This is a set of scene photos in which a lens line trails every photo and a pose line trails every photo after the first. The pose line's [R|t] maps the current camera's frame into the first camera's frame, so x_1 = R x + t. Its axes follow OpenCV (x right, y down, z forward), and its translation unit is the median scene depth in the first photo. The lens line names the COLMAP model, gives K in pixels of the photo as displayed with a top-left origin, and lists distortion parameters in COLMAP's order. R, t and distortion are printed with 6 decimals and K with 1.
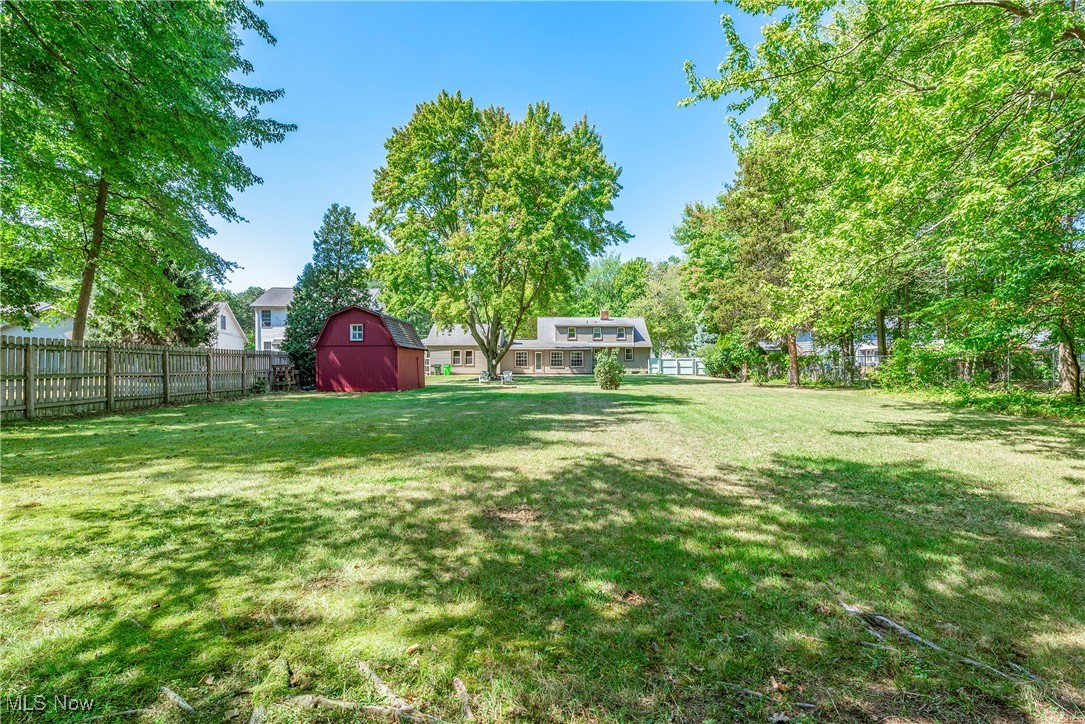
lens RADIAL K [[523.5, 0, 545.2], [0, 523.5, 362.5], [0, 0, 1]] dist [-0.001400, -0.000245]
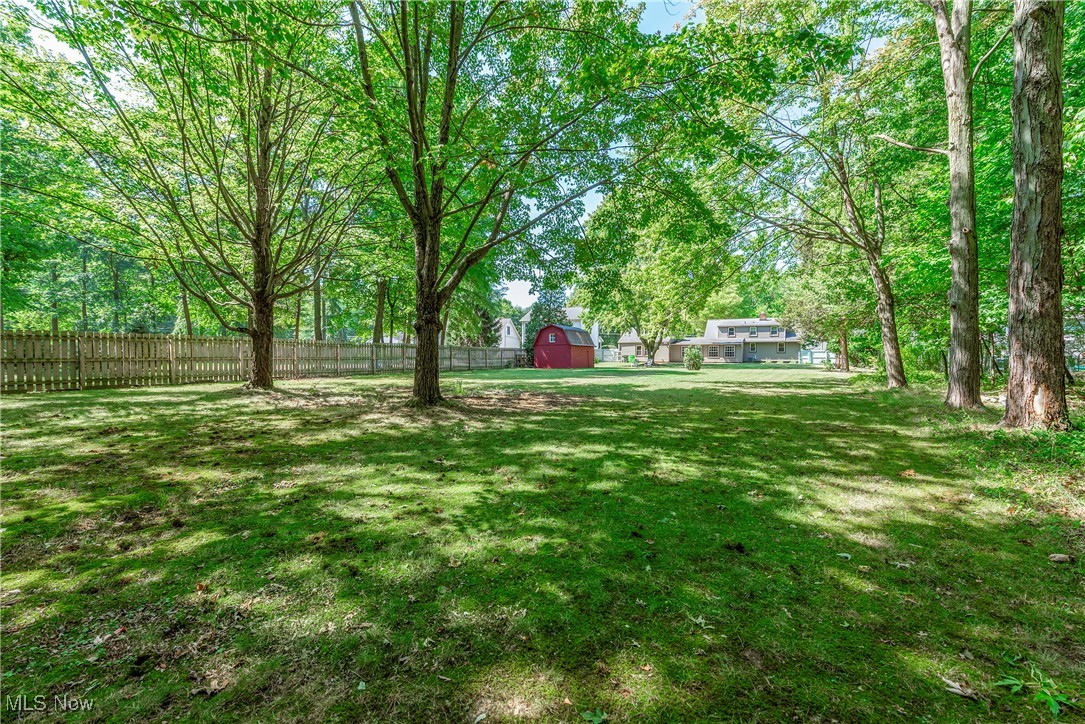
lens RADIAL K [[447.7, 0, 537.3], [0, 447.7, 359.4], [0, 0, 1]] dist [-0.002250, -0.000845]
pose [[0.863722, 0.006733, -0.503924, 0.204612], [-0.001335, 0.999938, 0.011073, 0.001503], [0.503967, -0.008891, 0.863677, -0.217887]]
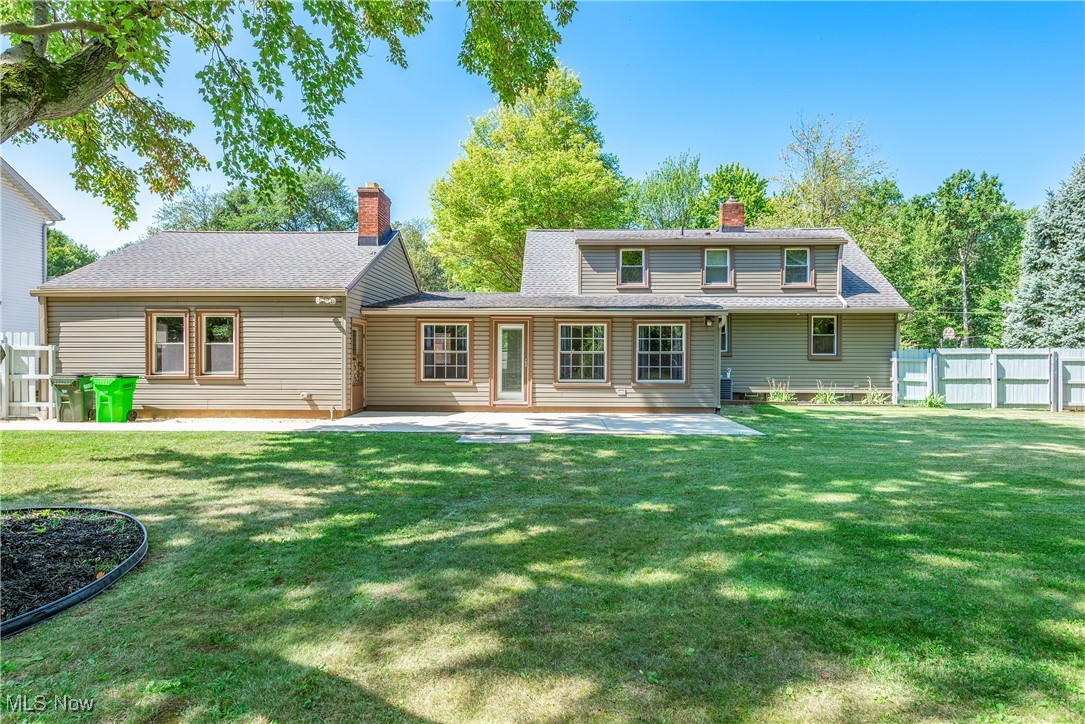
lens RADIAL K [[589.9, 0, 543.9], [0, 589.9, 363.7], [0, 0, 1]] dist [0.002973, -0.000551]
pose [[0.999036, 0.001209, -0.043884, 0.015681], [-0.001005, 0.999989, 0.004673, -0.001863], [0.043889, -0.004625, 0.999026, 0.689463]]
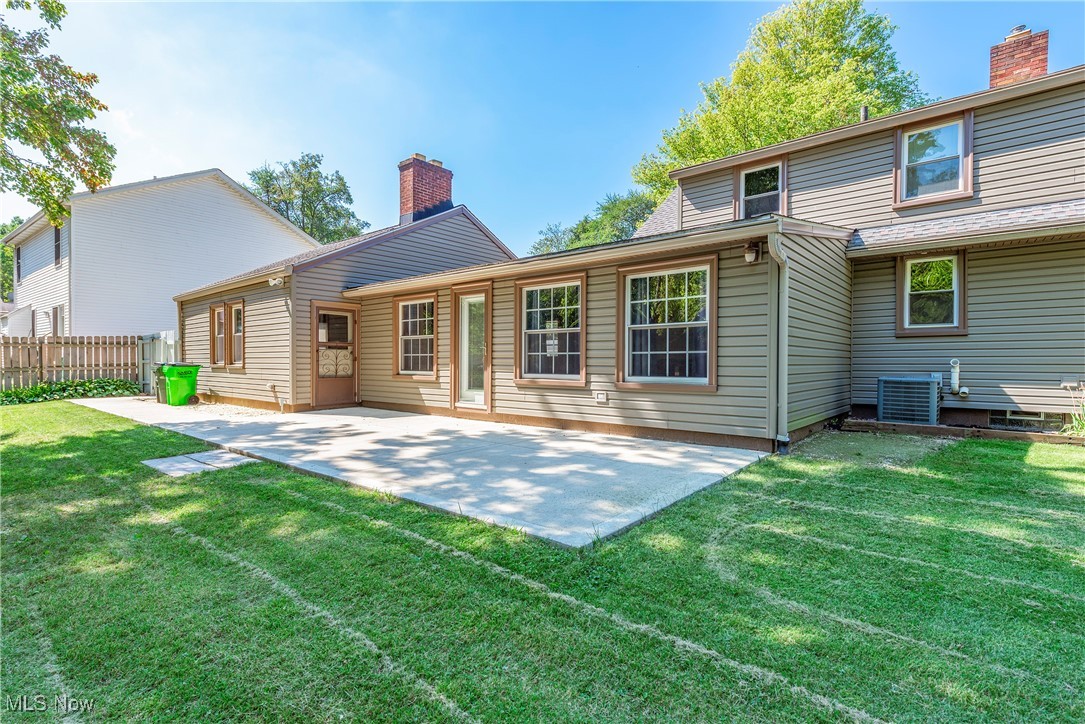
lens RADIAL K [[513.8, 0, 539.6], [0, 513.8, 361.3], [0, 0, 1]] dist [0.000028, -0.000380]
pose [[0.754156, -0.000369, -0.656695, 0.118522], [0.001313, 0.999999, 0.000946, 0.002864], [0.656694, -0.001576, 0.754156, 0.852185]]
